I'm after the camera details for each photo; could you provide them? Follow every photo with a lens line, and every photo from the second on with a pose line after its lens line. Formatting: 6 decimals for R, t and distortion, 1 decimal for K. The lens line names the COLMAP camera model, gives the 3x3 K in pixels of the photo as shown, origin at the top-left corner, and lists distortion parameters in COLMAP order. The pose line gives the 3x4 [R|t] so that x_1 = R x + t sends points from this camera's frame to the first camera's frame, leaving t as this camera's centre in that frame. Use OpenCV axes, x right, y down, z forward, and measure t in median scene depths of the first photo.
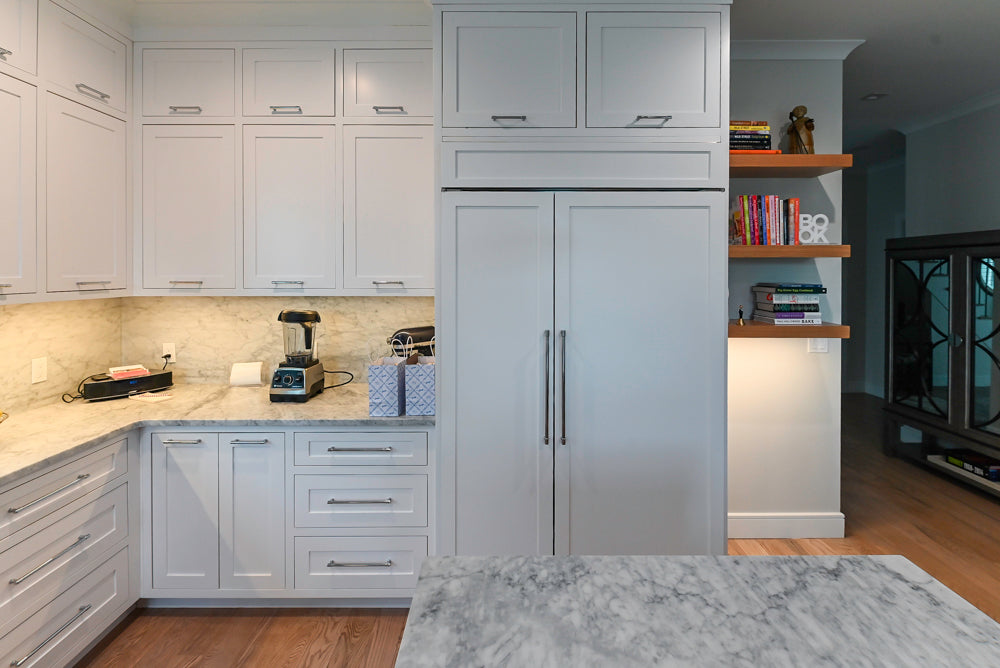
lens RADIAL K [[457.7, 0, 496.3], [0, 457.7, 279.8], [0, 0, 1]] dist [0.003225, -0.004119]
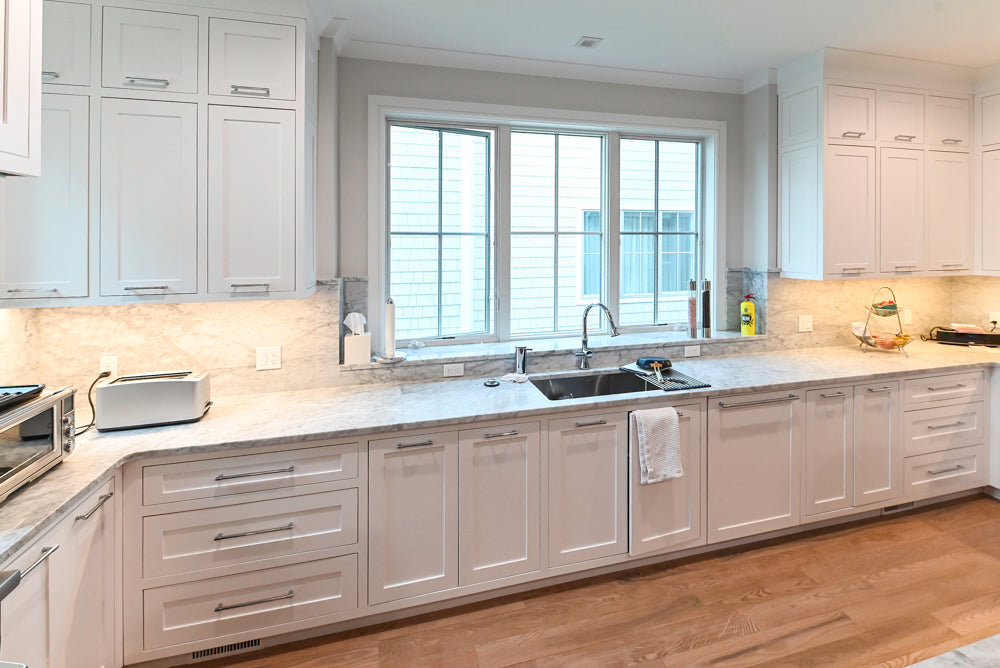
lens RADIAL K [[452.5, 0, 522.9], [0, 452.5, 244.0], [0, 0, 1]] dist [0.015055, -0.007106]
pose [[0.280964, 0.001145, -0.959718, 0.196031], [-0.013400, 0.999906, -0.002730, -0.044827], [0.959625, 0.013627, 0.280953, -0.858151]]
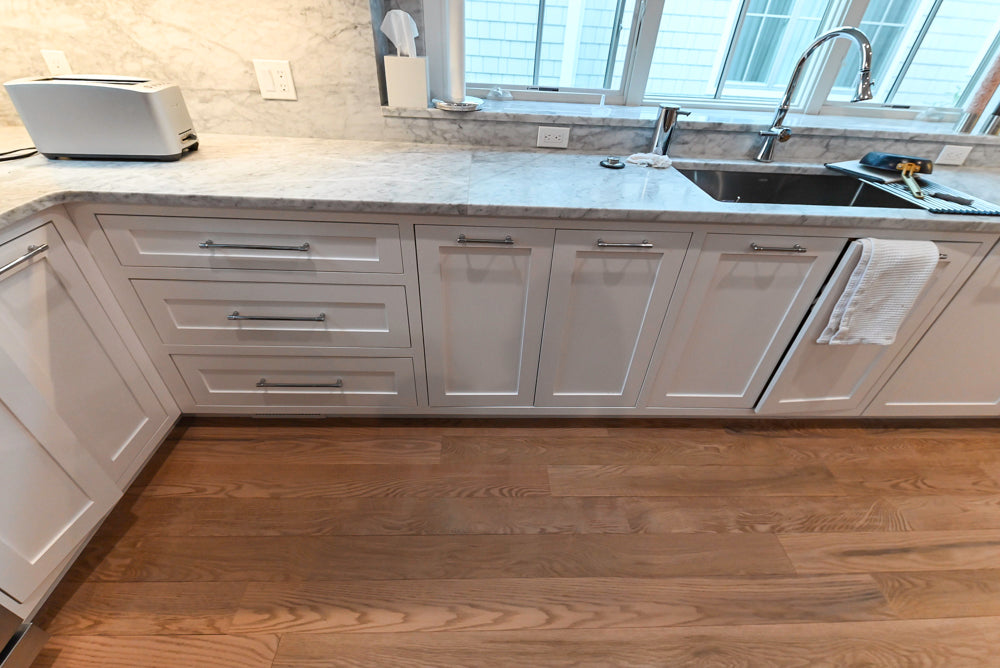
lens RADIAL K [[419.2, 0, 499.2], [0, 419.2, 328.0], [0, 0, 1]] dist [0.001852, -0.005361]
pose [[0.028614, 0.595005, -0.803213, -0.259058], [-0.056019, 0.803233, 0.593025, 0.137219], [0.998020, 0.028026, 0.056315, -0.813531]]
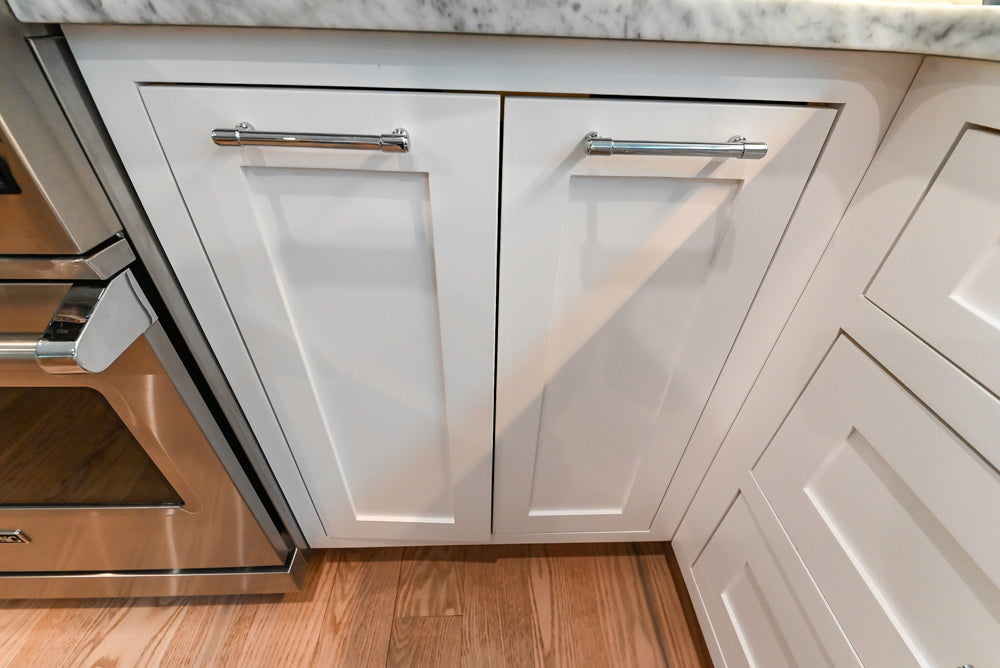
lens RADIAL K [[419.2, 0, 504.9], [0, 419.2, 326.6], [0, 0, 1]] dist [0.001852, -0.005361]
pose [[-0.998952, -0.004604, -0.045539, -0.578402], [-0.030718, 0.805013, 0.592461, 0.320922], [0.033932, 0.593239, -0.804311, -1.110575]]
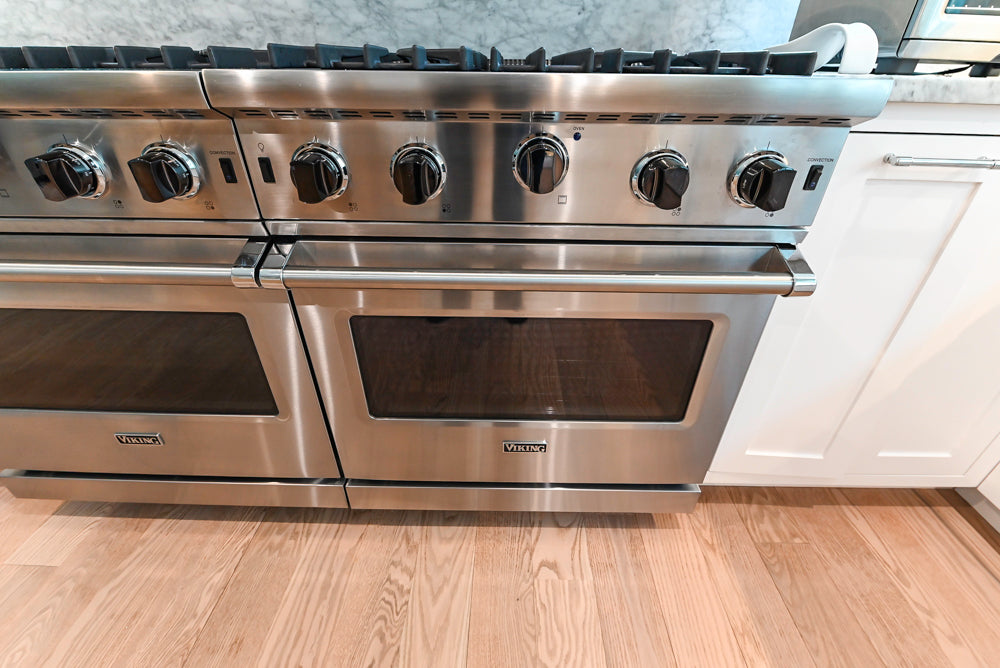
lens RADIAL K [[419.2, 0, 501.9], [0, 419.2, 328.6], [0, 0, 1]] dist [0.001852, -0.005361]
pose [[-0.999772, -0.015821, 0.014358, -0.243440], [-0.005840, 0.848810, 0.528667, 0.310442], [-0.020551, 0.528462, -0.848708, -0.993892]]
